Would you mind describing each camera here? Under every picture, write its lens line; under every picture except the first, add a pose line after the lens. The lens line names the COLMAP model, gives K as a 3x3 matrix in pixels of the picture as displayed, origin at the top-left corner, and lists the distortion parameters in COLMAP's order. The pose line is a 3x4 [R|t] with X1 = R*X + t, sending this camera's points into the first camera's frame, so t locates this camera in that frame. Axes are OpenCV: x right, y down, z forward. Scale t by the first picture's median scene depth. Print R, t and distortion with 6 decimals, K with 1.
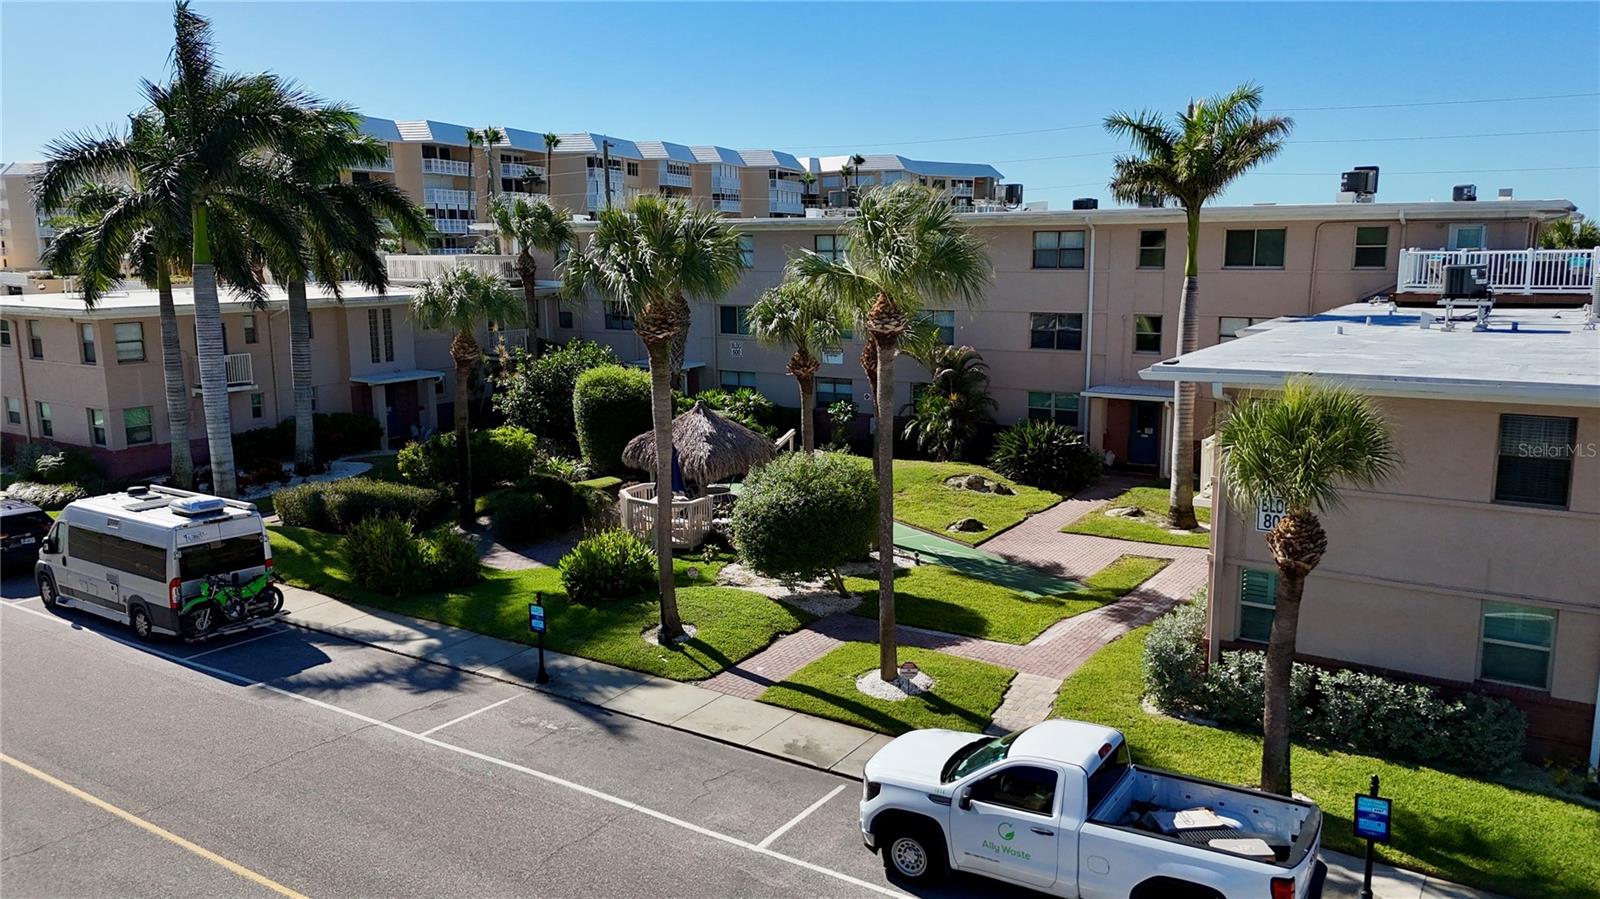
lens RADIAL K [[1164.5, 0, 802.8], [0, 1164.5, 456.0], [0, 0, 1]] dist [0.050697, -0.037358]
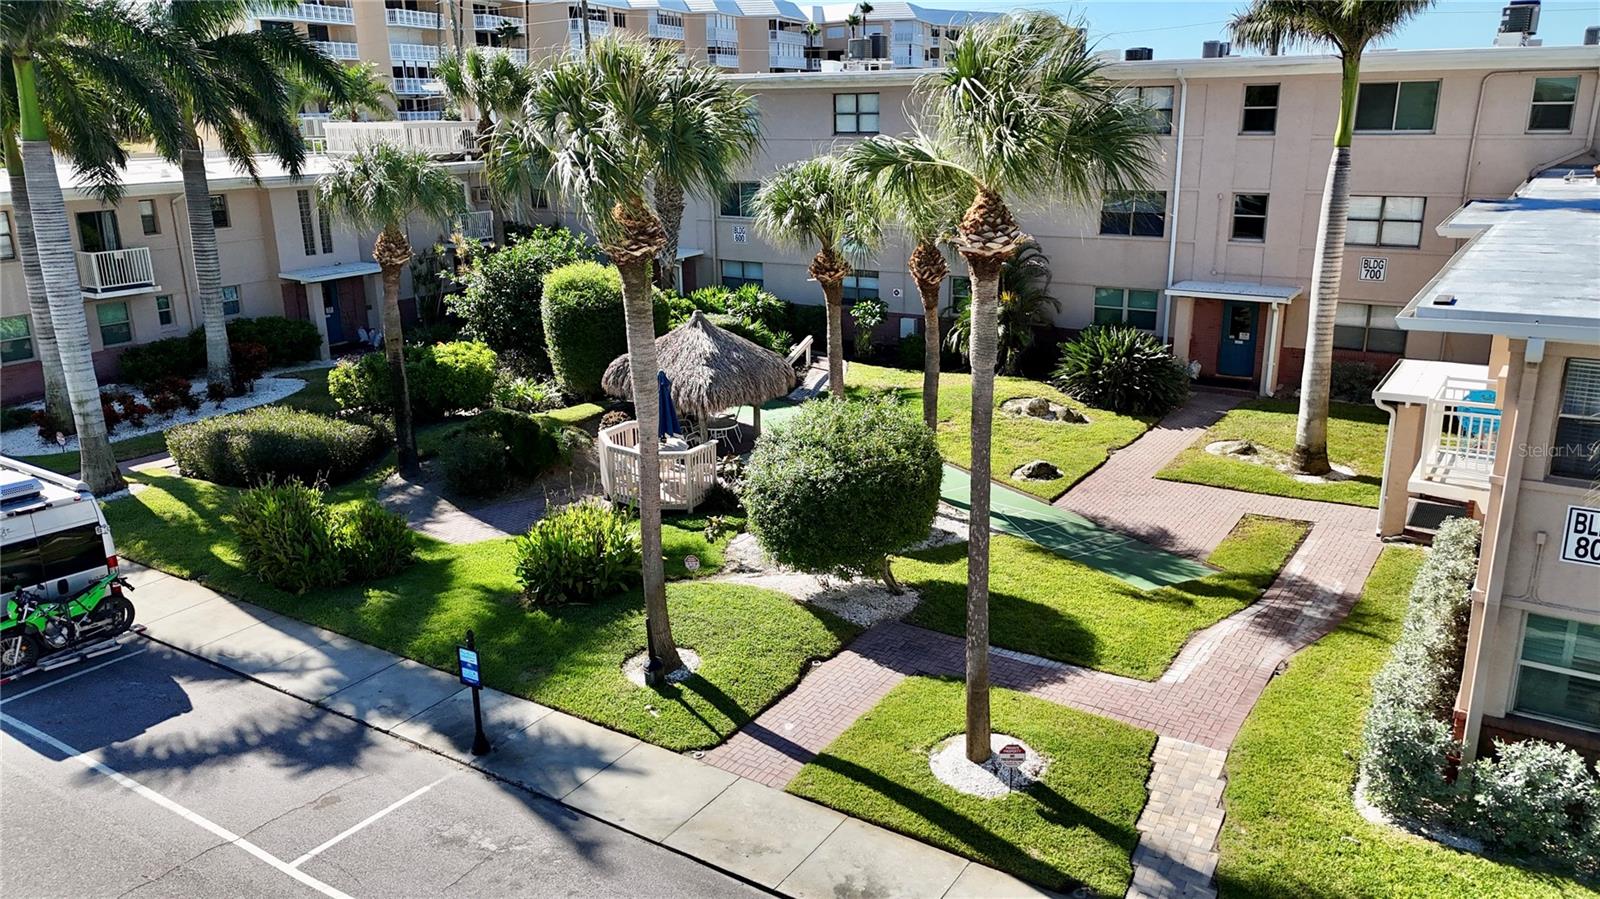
lens RADIAL K [[1164.5, 0, 798.1], [0, 1164.5, 447.1], [0, 0, 1]] dist [0.050697, -0.037358]
pose [[0.999971, -0.006679, -0.003602, -0.019957], [0.007026, 0.994241, 0.106935, -0.045624], [0.002867, -0.106957, 0.994259, 0.228750]]
